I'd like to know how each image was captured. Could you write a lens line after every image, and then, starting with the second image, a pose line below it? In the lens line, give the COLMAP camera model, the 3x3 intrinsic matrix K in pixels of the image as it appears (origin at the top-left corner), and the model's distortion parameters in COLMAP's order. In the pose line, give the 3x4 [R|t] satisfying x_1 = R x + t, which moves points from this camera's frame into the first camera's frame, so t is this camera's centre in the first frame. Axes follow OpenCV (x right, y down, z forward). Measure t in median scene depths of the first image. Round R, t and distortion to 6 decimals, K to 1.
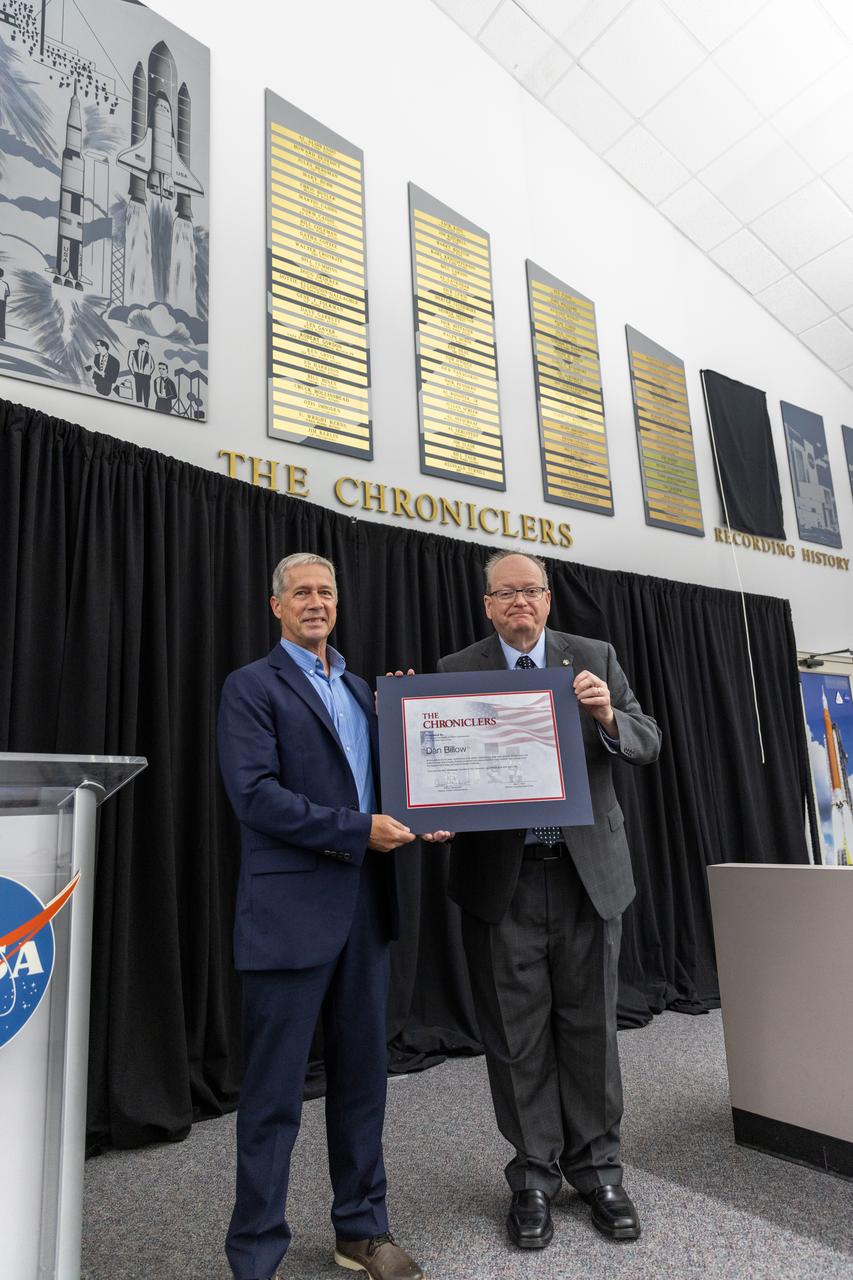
lens RADIAL K [[841.6, 0, 426.2], [0, 841.6, 645.1], [0, 0, 1]] dist [0.008424, 0.003973]
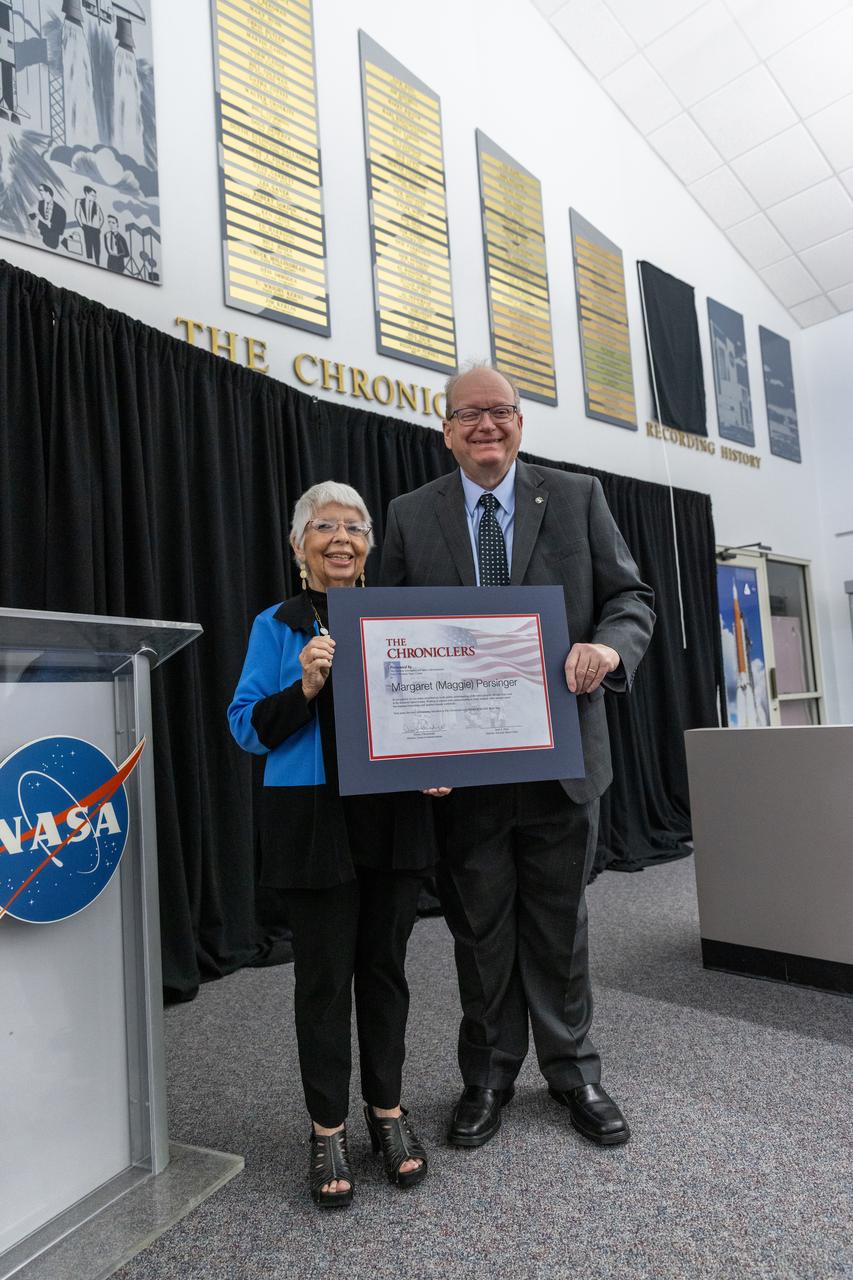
lens RADIAL K [[841.6, 0, 426.2], [0, 841.6, 645.1], [0, 0, 1]] dist [0.008424, 0.003973]
pose [[0.990702, -0.006840, 0.135879, -0.078115], [-0.009306, 0.992989, 0.117841, 0.014439], [-0.135732, -0.118010, 0.983692, -0.006383]]
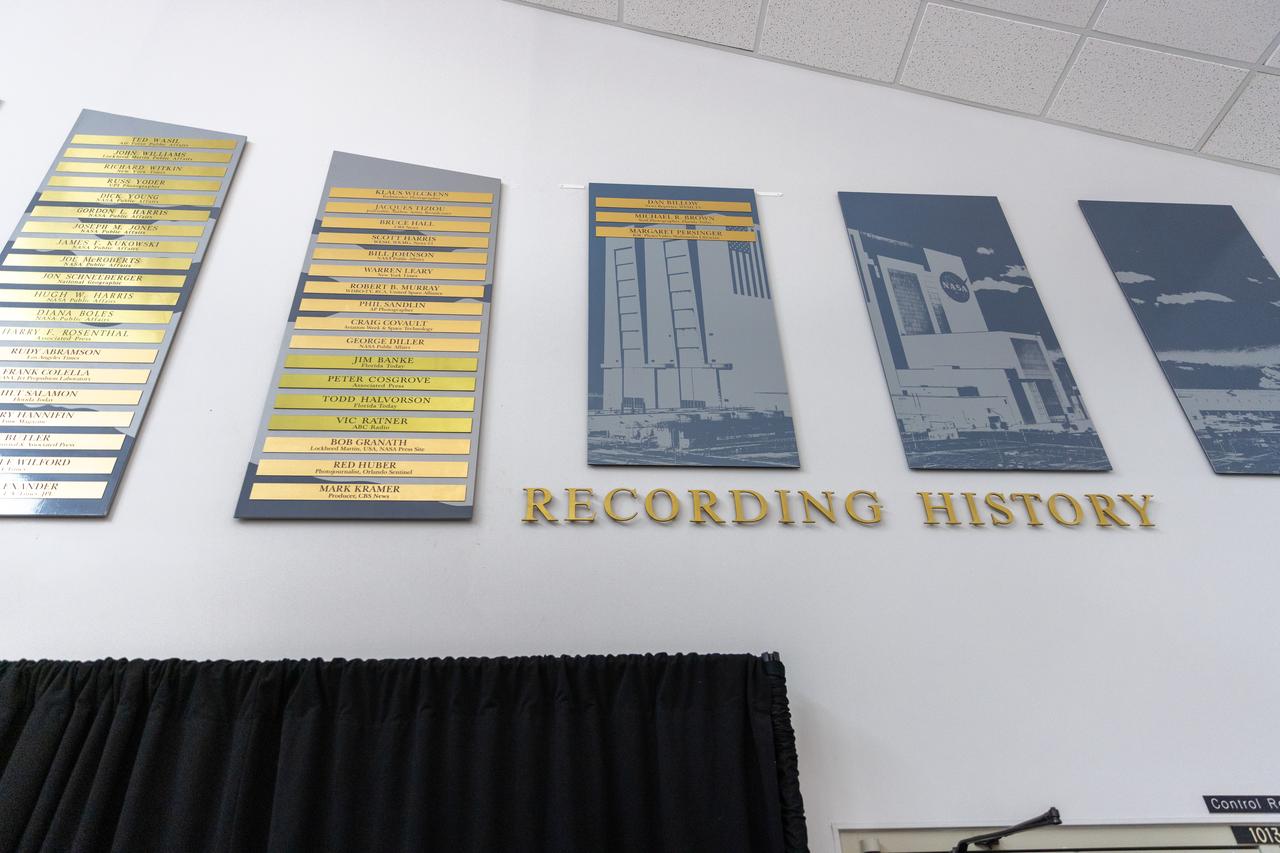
lens RADIAL K [[841.6, 0, 633.6], [0, 841.6, 432.9], [0, 0, 1]] dist [0.008424, 0.003973]
pose [[0.864599, -0.272204, -0.422342, 0.658524], [0.091470, 0.911767, -0.400392, -0.011391], [0.494066, 0.307547, 0.813212, 0.859894]]
